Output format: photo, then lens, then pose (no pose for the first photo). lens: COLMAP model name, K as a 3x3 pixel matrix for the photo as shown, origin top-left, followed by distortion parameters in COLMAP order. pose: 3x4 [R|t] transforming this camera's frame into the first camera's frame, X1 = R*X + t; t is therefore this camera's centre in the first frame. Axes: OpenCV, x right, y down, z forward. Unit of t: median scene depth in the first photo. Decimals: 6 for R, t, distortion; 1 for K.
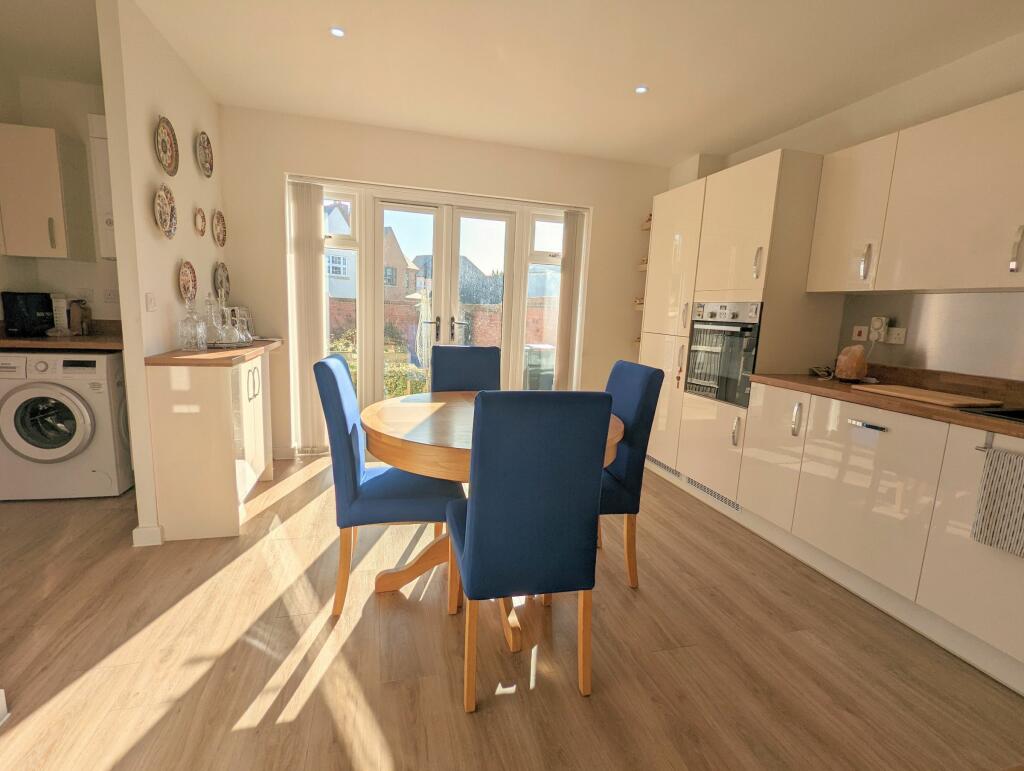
lens RADIAL K [[484.4, 0, 512.0], [0, 484.4, 385.5], [0, 0, 1]] dist [-0.001669, -0.001909]
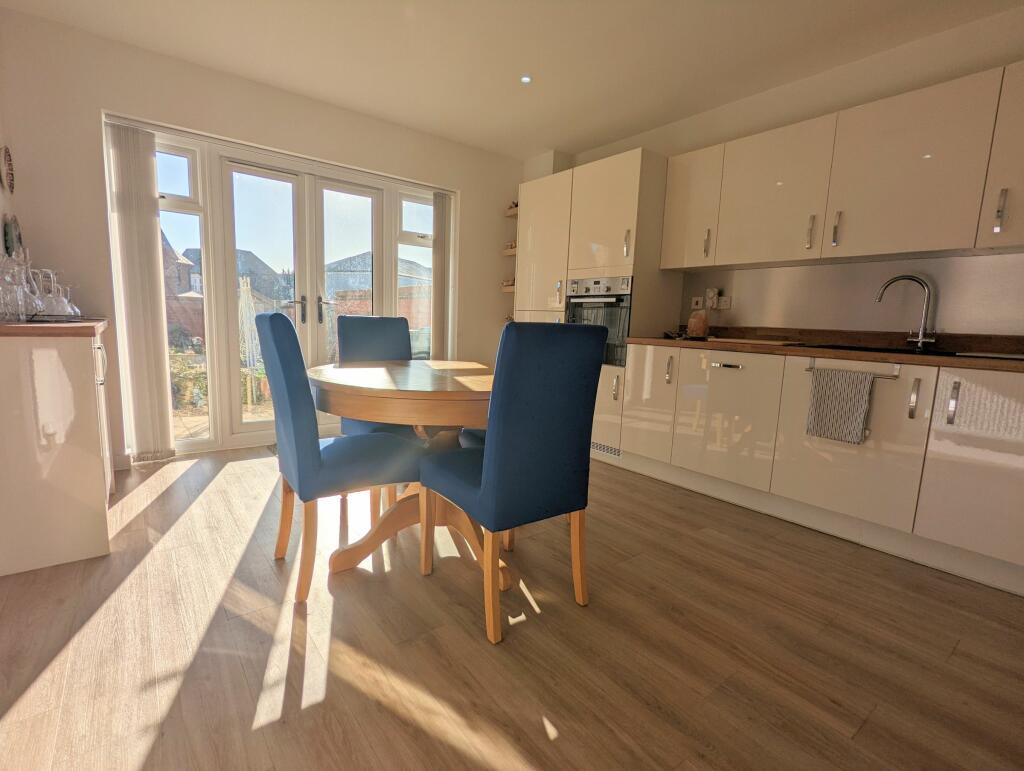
lens RADIAL K [[484.4, 0, 512.0], [0, 484.4, 385.5], [0, 0, 1]] dist [-0.001669, -0.001909]
pose [[0.922357, -0.062863, 0.381190, -0.222150], [0.064988, 0.997859, 0.007310, 0.066843], [-0.380833, 0.018030, 0.924468, 0.016017]]
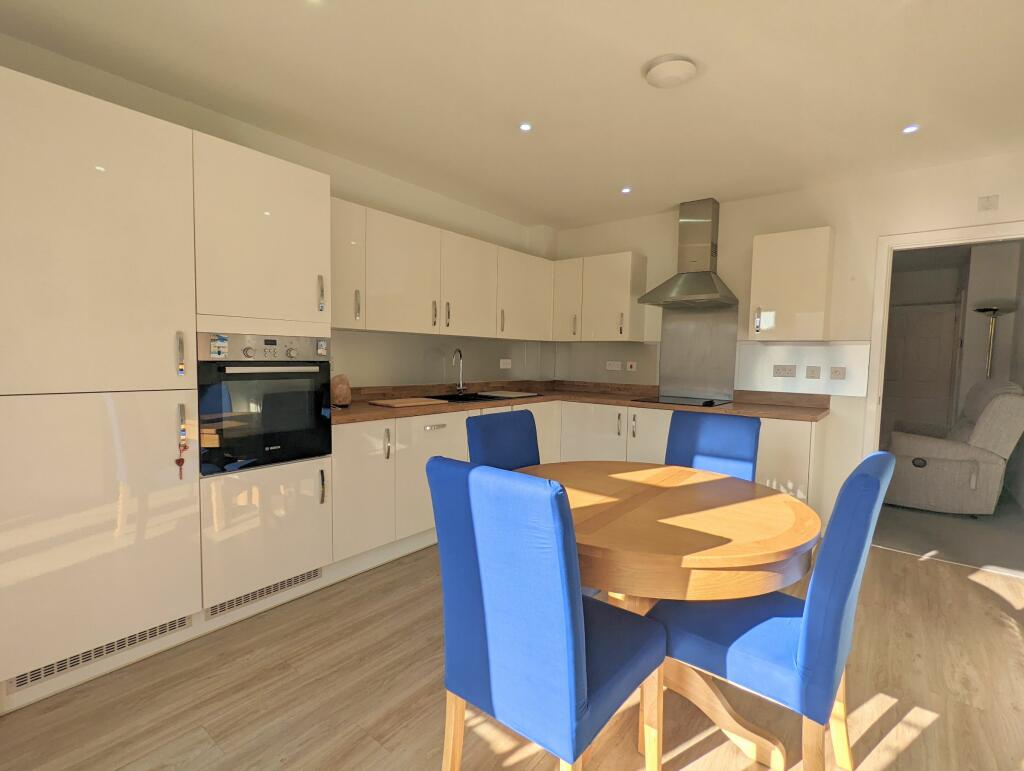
lens RADIAL K [[484.4, 0, 512.0], [0, 484.4, 385.5], [0, 0, 1]] dist [-0.001669, -0.001909]
pose [[-0.588851, -0.108760, 0.800891, -0.418890], [0.077741, 0.978689, 0.190063, -0.226032], [-0.804494, 0.174181, -0.567847, 1.230259]]
